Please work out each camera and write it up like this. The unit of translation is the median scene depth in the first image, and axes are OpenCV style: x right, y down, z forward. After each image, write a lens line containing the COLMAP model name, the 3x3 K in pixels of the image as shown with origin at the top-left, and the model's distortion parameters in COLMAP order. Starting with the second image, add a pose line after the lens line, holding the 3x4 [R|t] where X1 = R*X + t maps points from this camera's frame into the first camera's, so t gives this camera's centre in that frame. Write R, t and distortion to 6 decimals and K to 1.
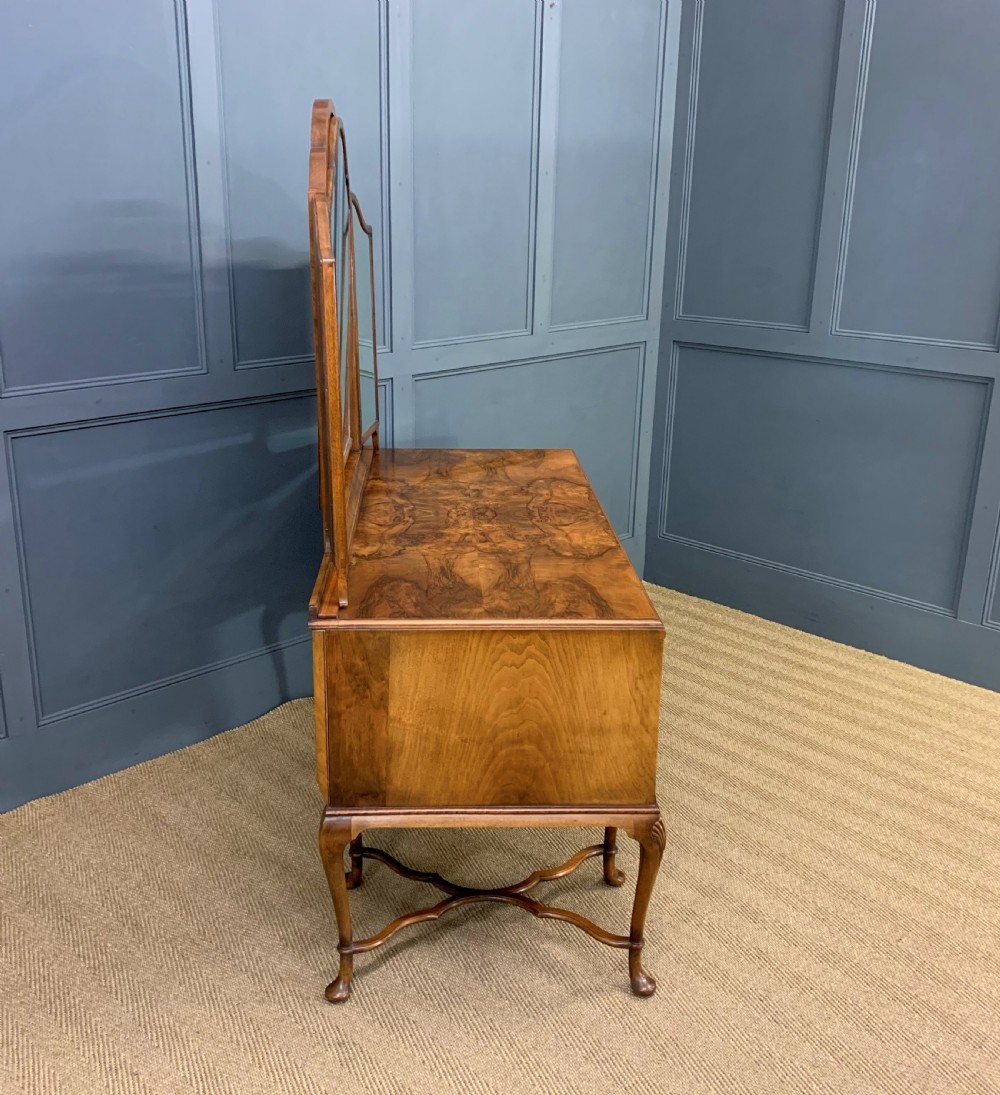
lens RADIAL K [[1116.0, 0, 456.8], [0, 1116.0, 534.5], [0, 0, 1]] dist [0.057742, 0.000000]
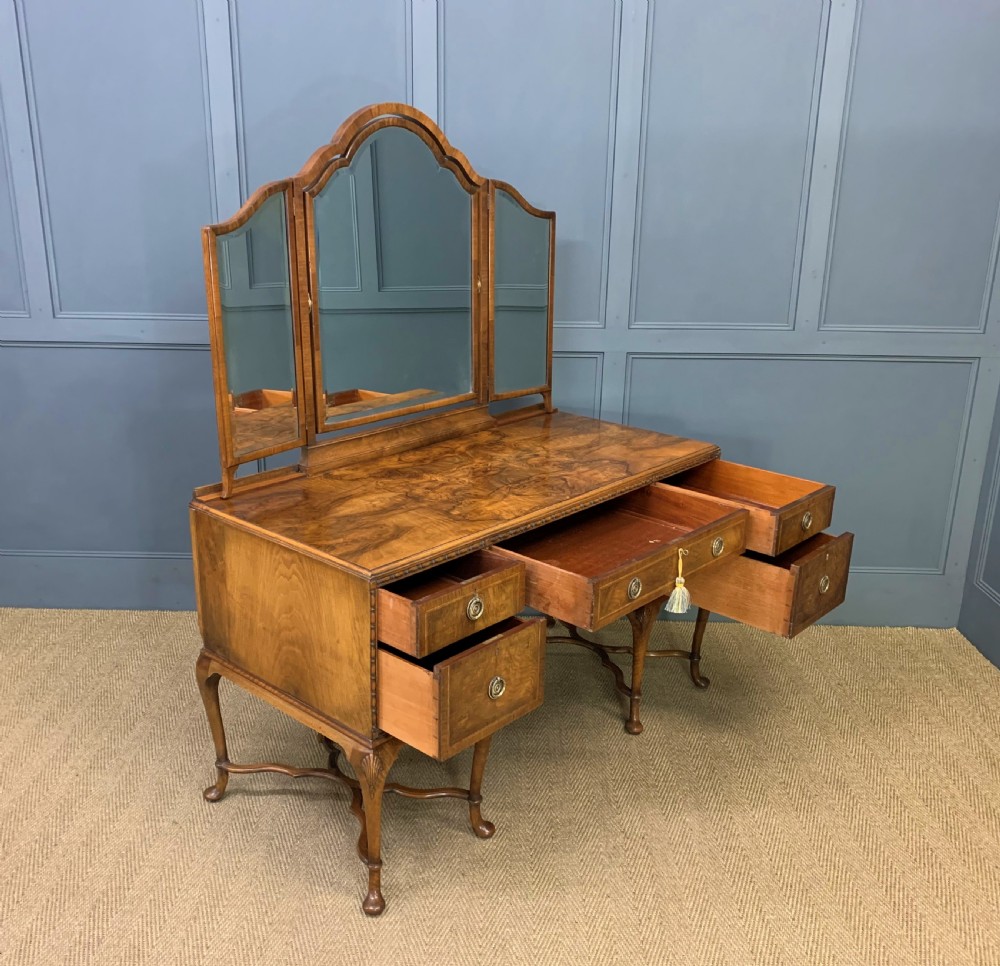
lens RADIAL K [[1015.6, 0, 482.9], [0, 1015.6, 483.8], [0, 0, 1]] dist [0.058648, 0.000000]
pose [[0.726172, 0.213173, -0.653630, 0.782028], [-0.218134, 0.973033, 0.074999, -0.093289], [0.651991, 0.088116, 0.753089, 0.272746]]
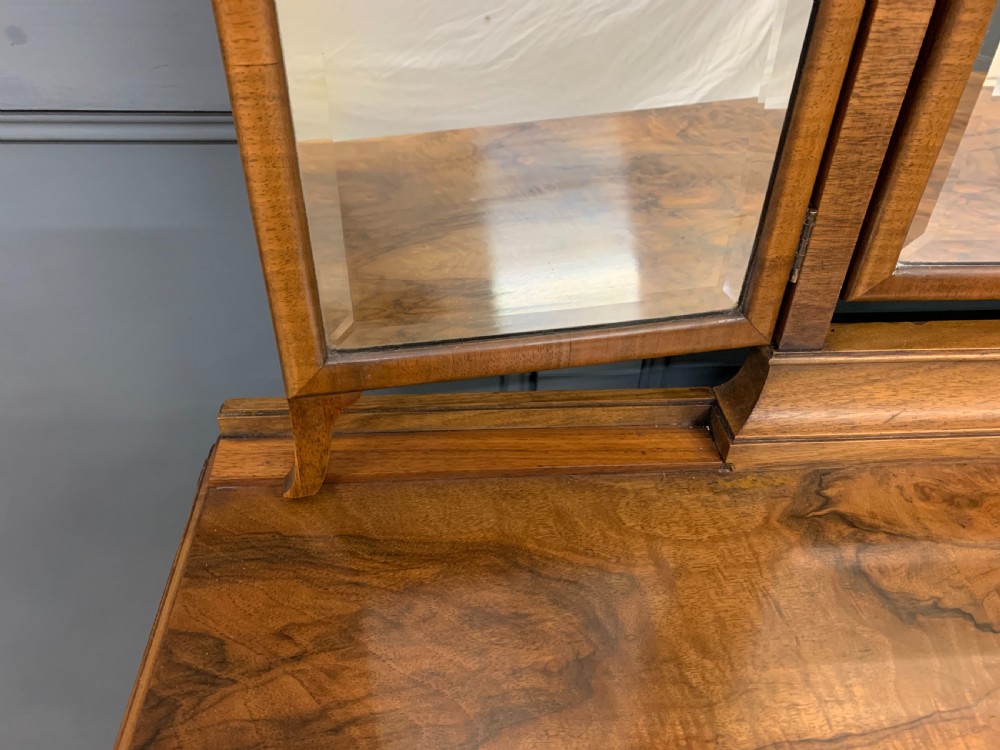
lens RADIAL K [[779.4, 0, 500.9], [0, 779.4, 372.4], [0, 0, 1]] dist [0.030272, -0.020991]
pose [[0.053933, 0.609596, -0.790876, 0.044884], [-0.325197, 0.759572, 0.563291, -0.088030], [0.944107, 0.226810, 0.239205, 0.884589]]
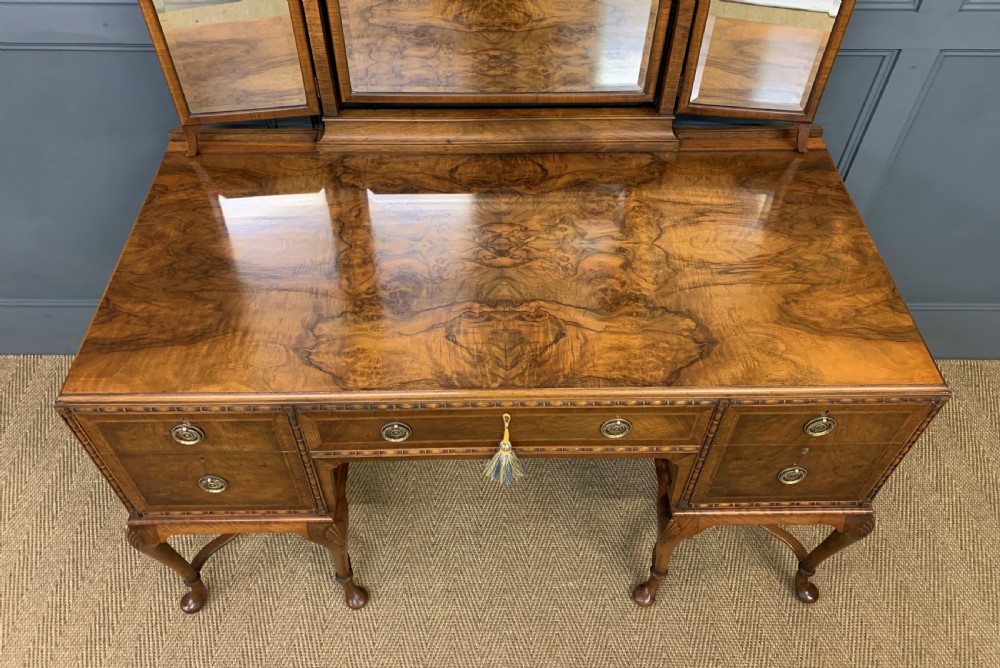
lens RADIAL K [[783.7, 0, 500.8], [0, 783.7, 288.6], [0, 0, 1]] dist [0.008140, 0.011532]
pose [[0.005264, 0.730503, -0.682889, 0.455767], [-0.313394, 0.649700, 0.692585, -0.419447], [0.949609, 0.210368, 0.232355, 1.010883]]
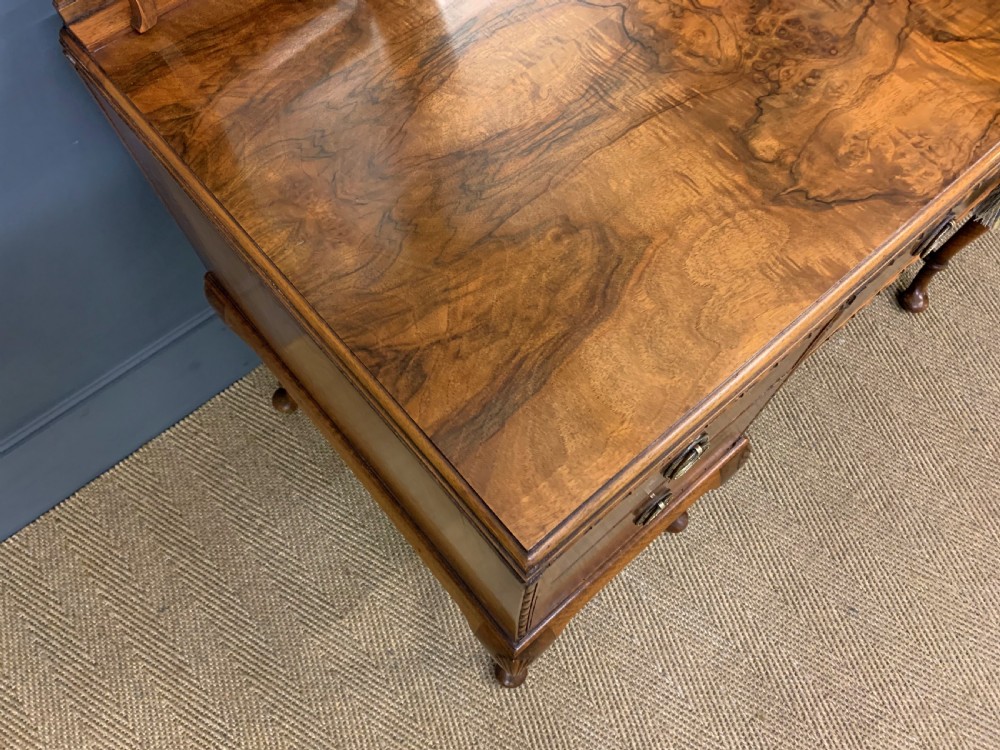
lens RADIAL K [[779.4, 0, 479.0], [0, 779.4, 379.4], [0, 0, 1]] dist [0.030272, -0.020991]
pose [[0.633895, 0.696547, -0.336154, 0.188087], [-0.216953, 0.577325, 0.787164, -0.131357], [0.742367, -0.426049, 0.517081, 0.770961]]
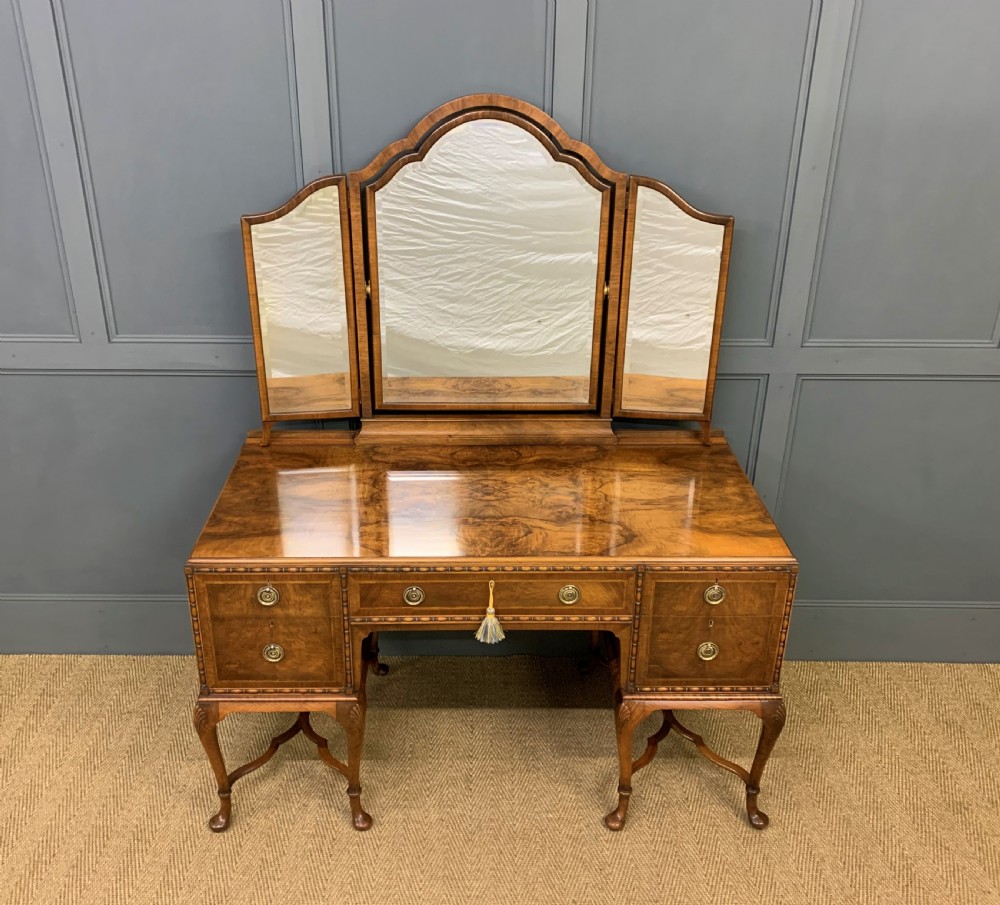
lens RADIAL K [[970.5, 0, 478.8], [0, 970.5, 441.1], [0, 0, 1]] dist [0.035723, 0.000000]
pose [[-0.003286, 0.416244, -0.909247, 0.957069], [-0.307752, 0.864701, 0.396964, -0.484935], [0.951461, 0.281127, 0.125259, 0.987724]]
